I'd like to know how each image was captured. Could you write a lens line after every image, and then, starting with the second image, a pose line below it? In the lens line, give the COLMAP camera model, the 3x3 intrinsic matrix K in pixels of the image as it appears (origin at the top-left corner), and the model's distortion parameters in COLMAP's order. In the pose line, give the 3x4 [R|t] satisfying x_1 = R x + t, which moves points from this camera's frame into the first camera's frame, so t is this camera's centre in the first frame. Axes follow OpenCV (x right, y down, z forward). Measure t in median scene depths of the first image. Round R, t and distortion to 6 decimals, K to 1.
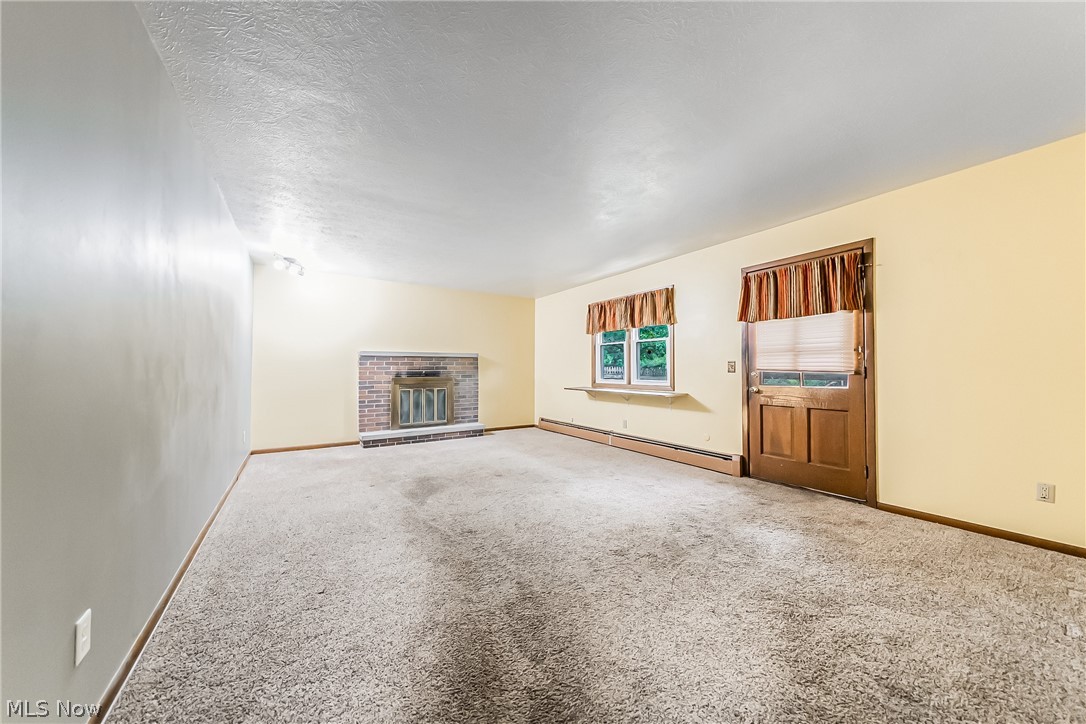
lens RADIAL K [[371.8, 0, 543.0], [0, 371.8, 362.0], [0, 0, 1]] dist [-0.000062, 0.000037]
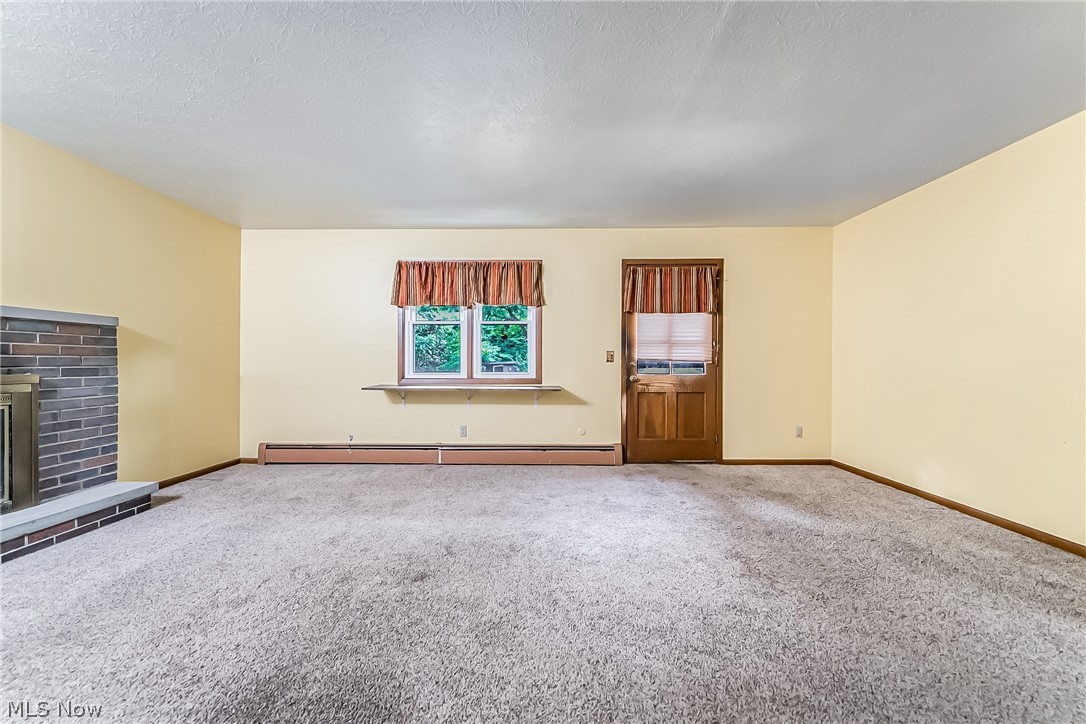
lens RADIAL K [[371.8, 0, 543.0], [0, 371.8, 362.0], [0, 0, 1]] dist [-0.000062, 0.000037]
pose [[0.557982, 0.004146, 0.829843, -0.425377], [-0.019983, 0.999765, 0.008441, 0.023643], [-0.829613, -0.021293, 0.557933, 0.609989]]
